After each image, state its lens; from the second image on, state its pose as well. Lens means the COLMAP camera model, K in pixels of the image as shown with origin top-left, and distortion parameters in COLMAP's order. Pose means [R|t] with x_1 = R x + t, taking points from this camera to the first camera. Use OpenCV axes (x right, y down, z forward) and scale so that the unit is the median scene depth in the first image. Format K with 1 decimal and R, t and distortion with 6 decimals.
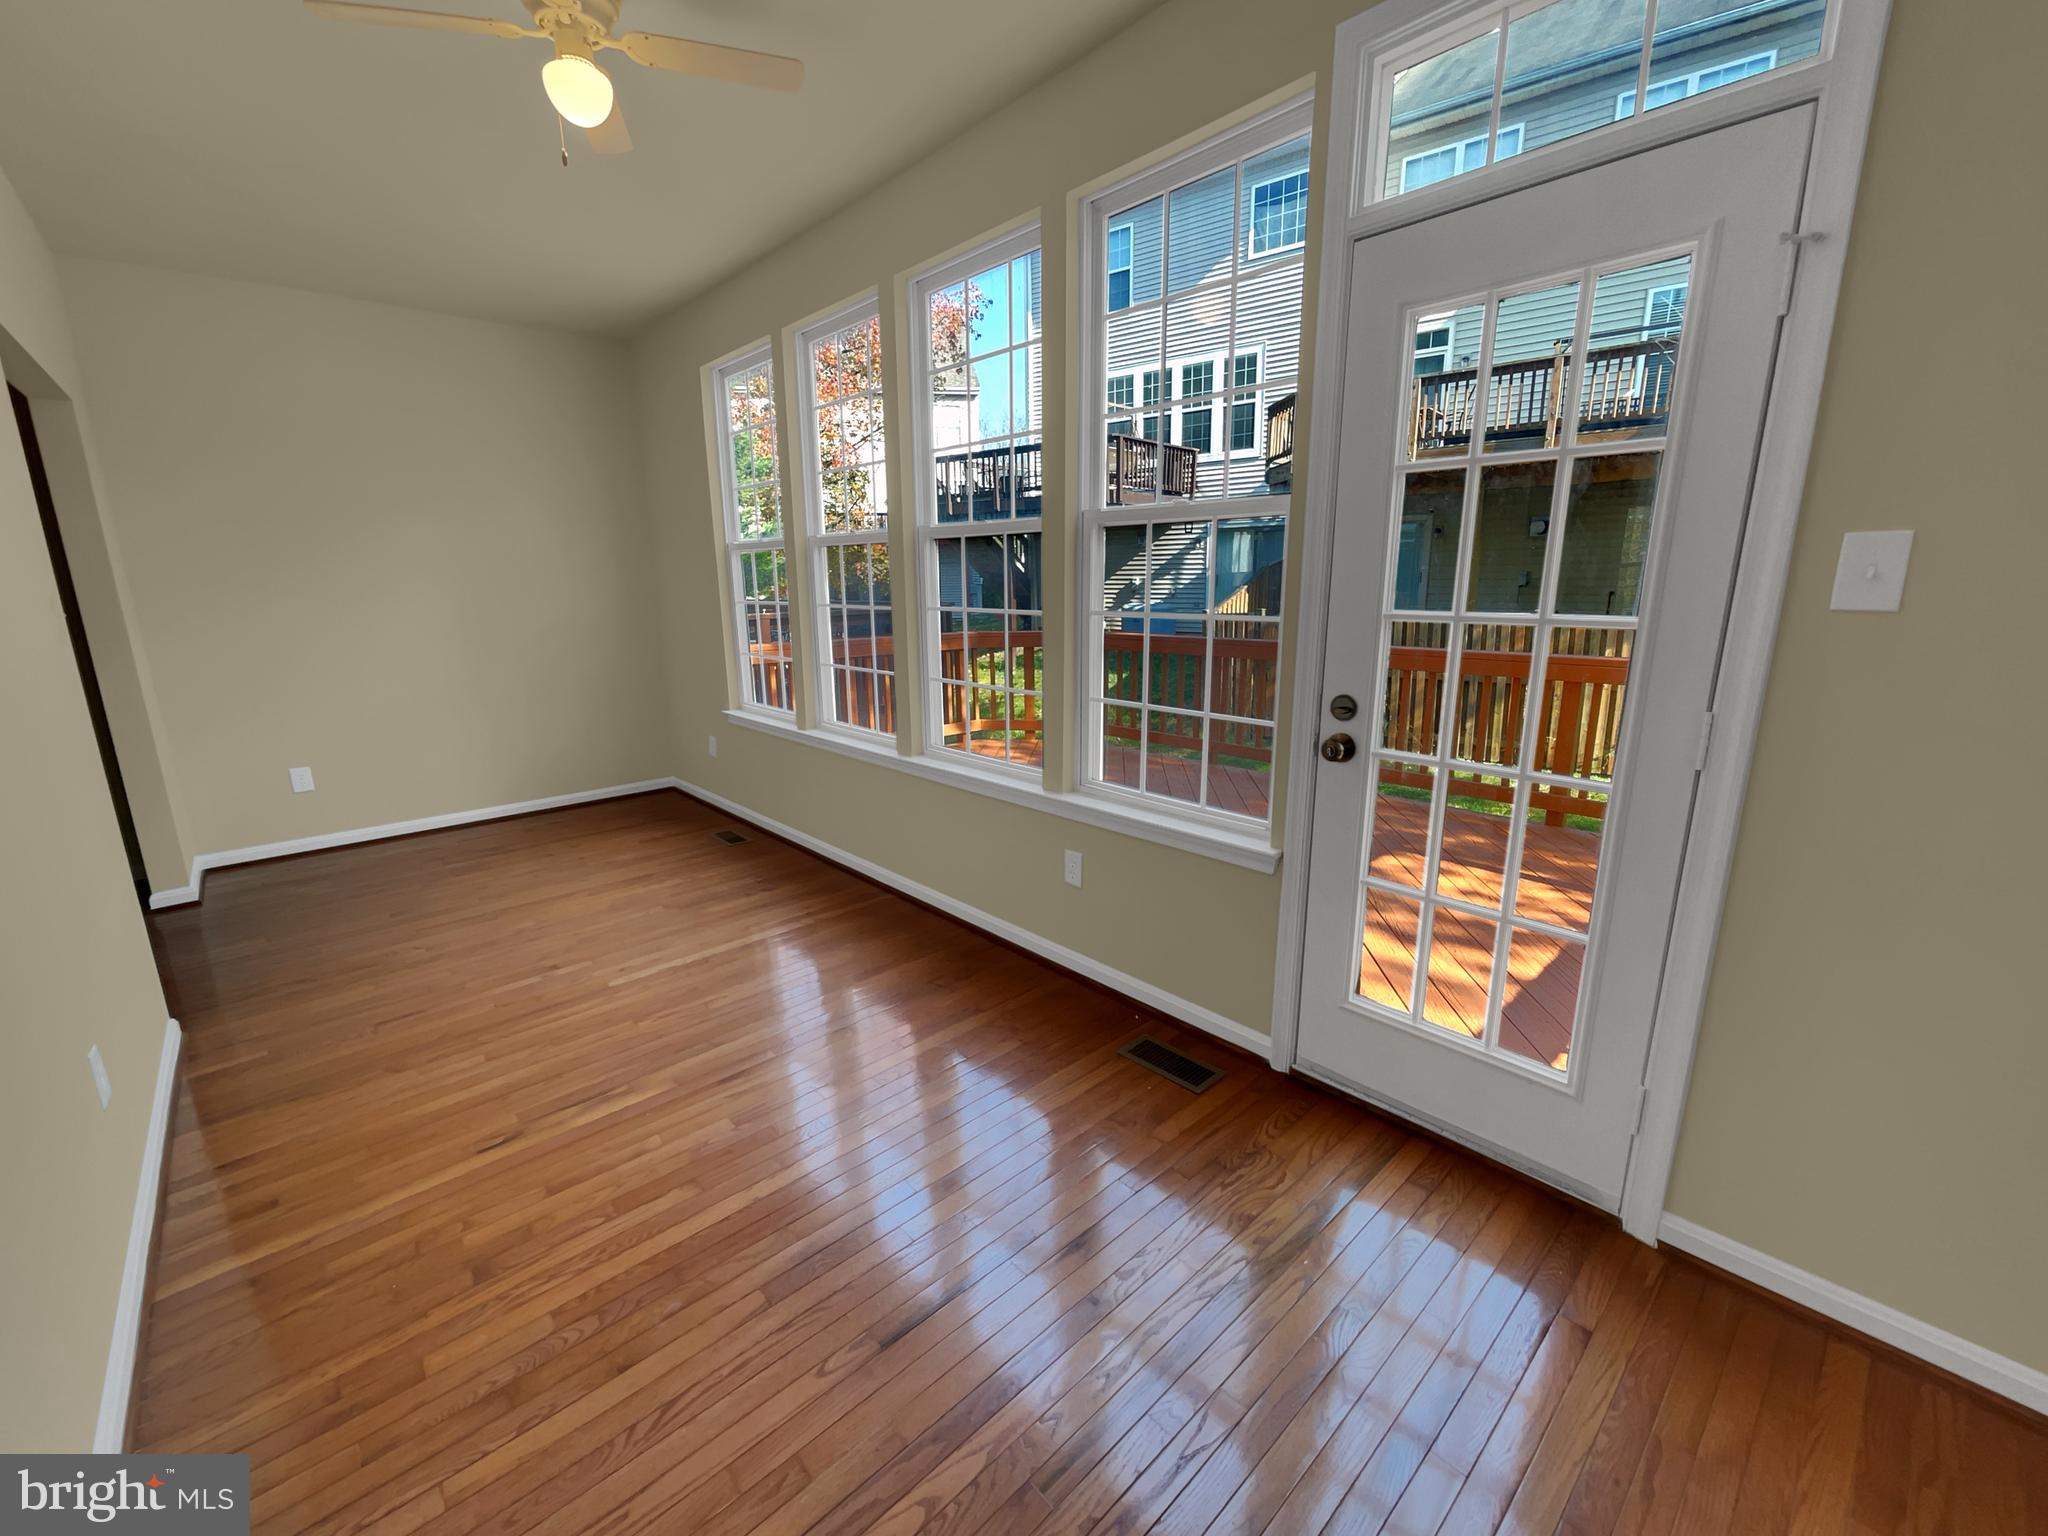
lens RADIAL K [[839.6, 0, 1013.3], [0, 839.6, 764.7], [0, 0, 1]] dist [-0.034235, 0.024290]
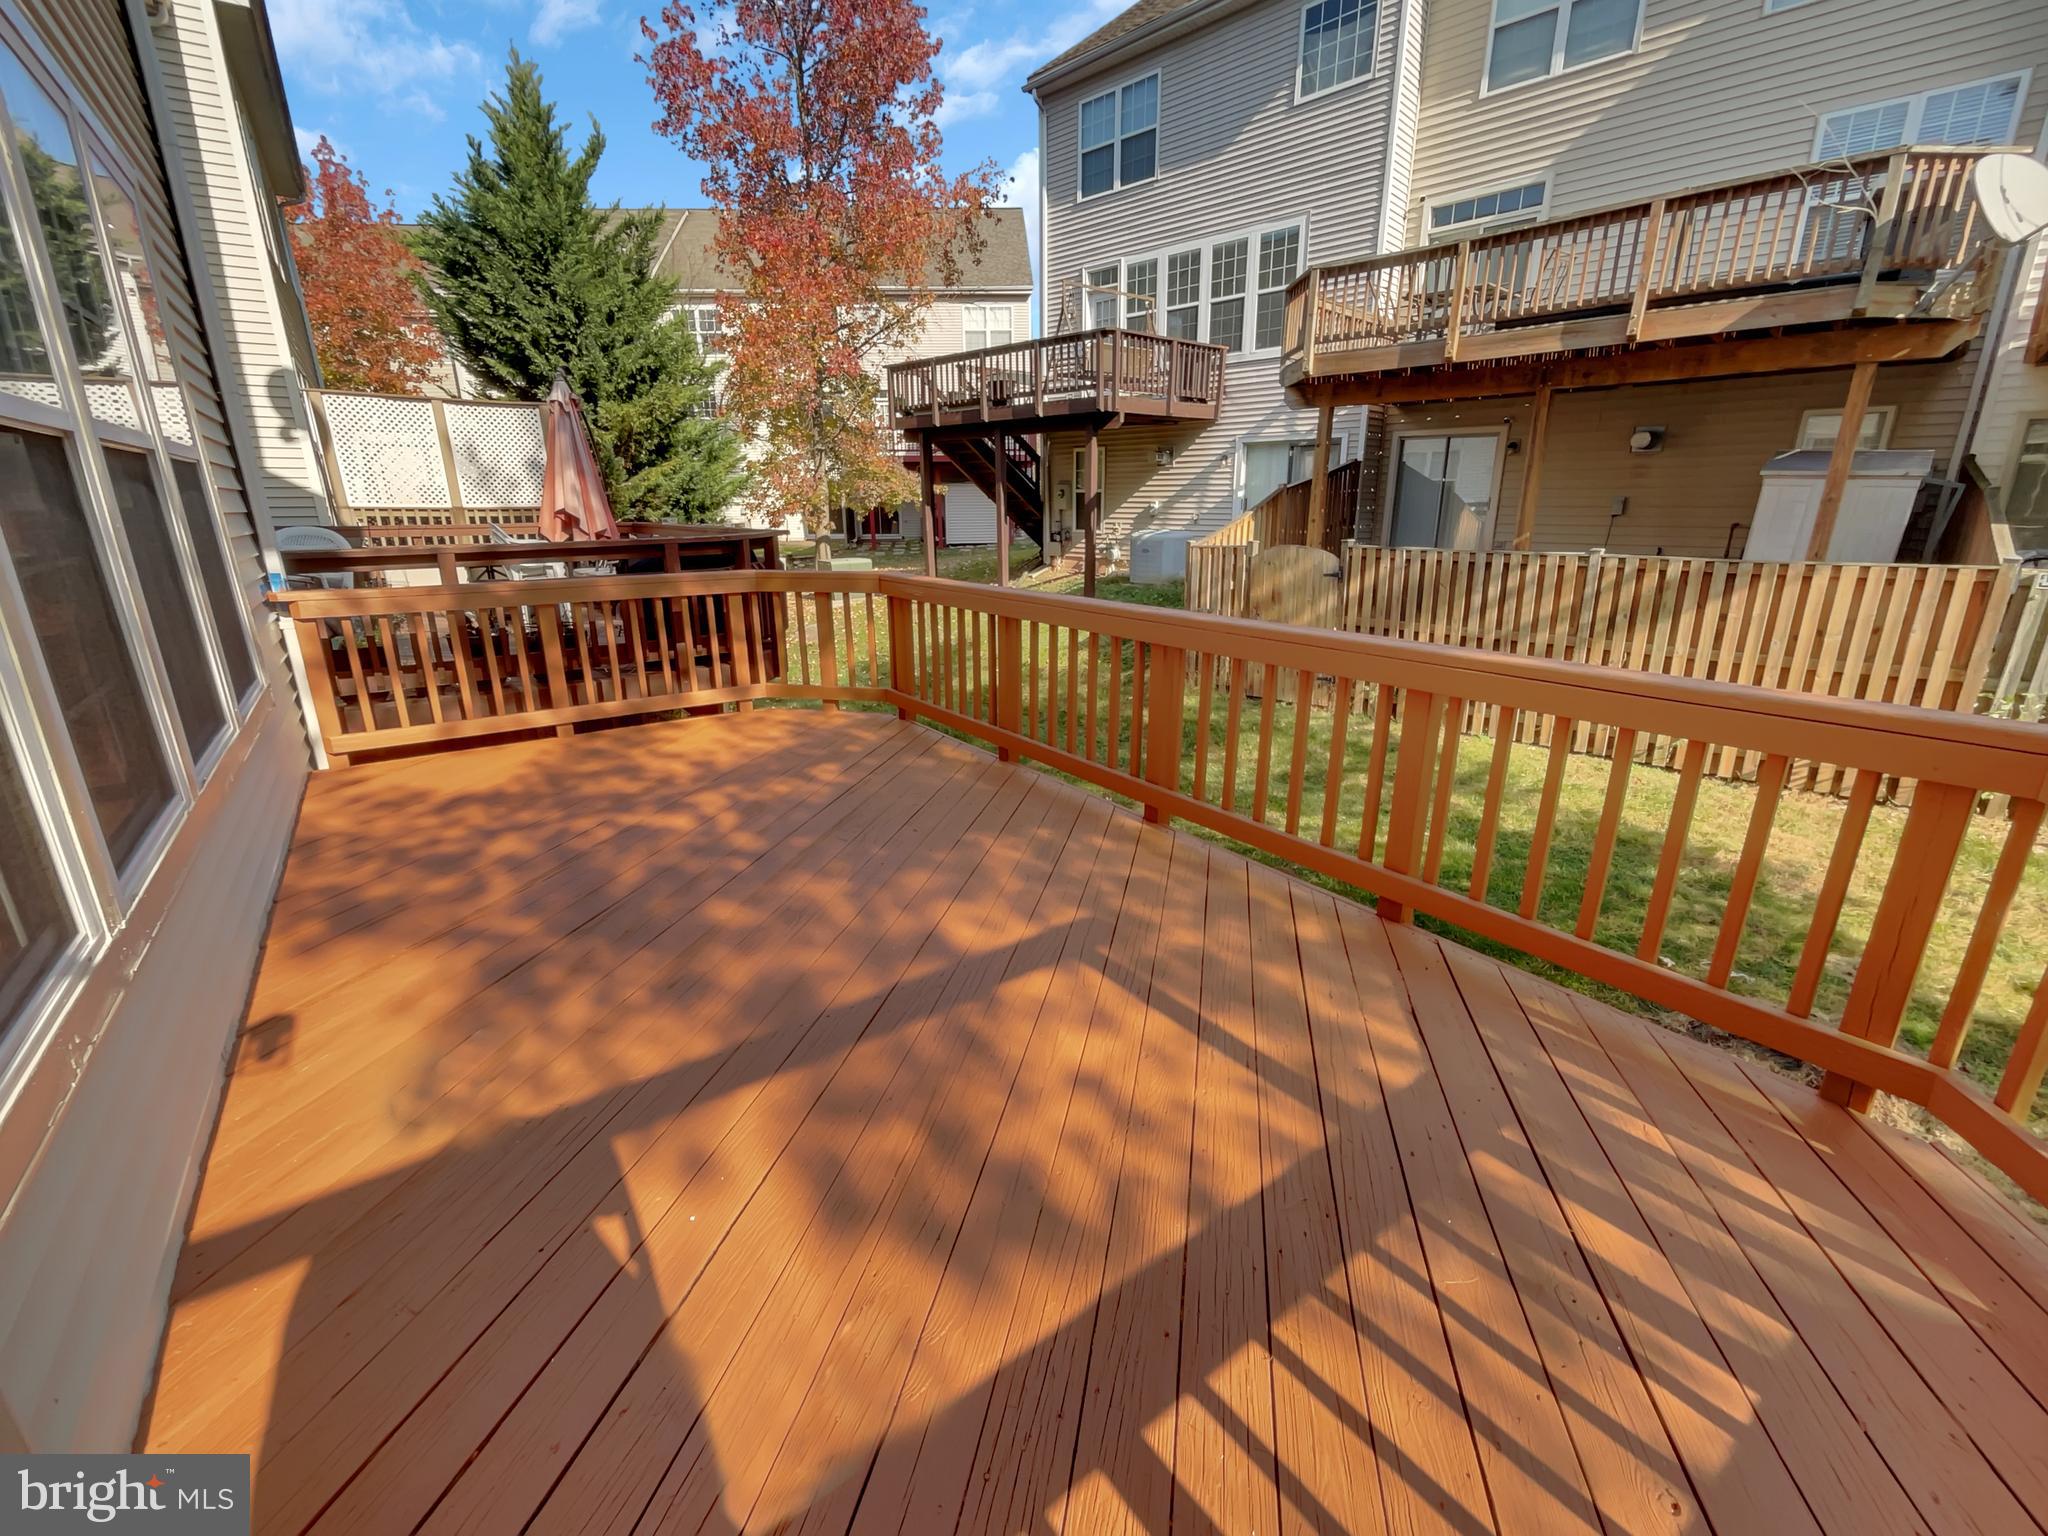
lens RADIAL K [[839.6, 0, 1013.3], [0, 839.6, 764.7], [0, 0, 1]] dist [-0.034235, 0.024290]
pose [[0.993825, 0.038421, -0.104091, 0.115951], [-0.029020, 0.995486, 0.090367, -0.022742], [0.107093, -0.086789, 0.990454, 0.096951]]
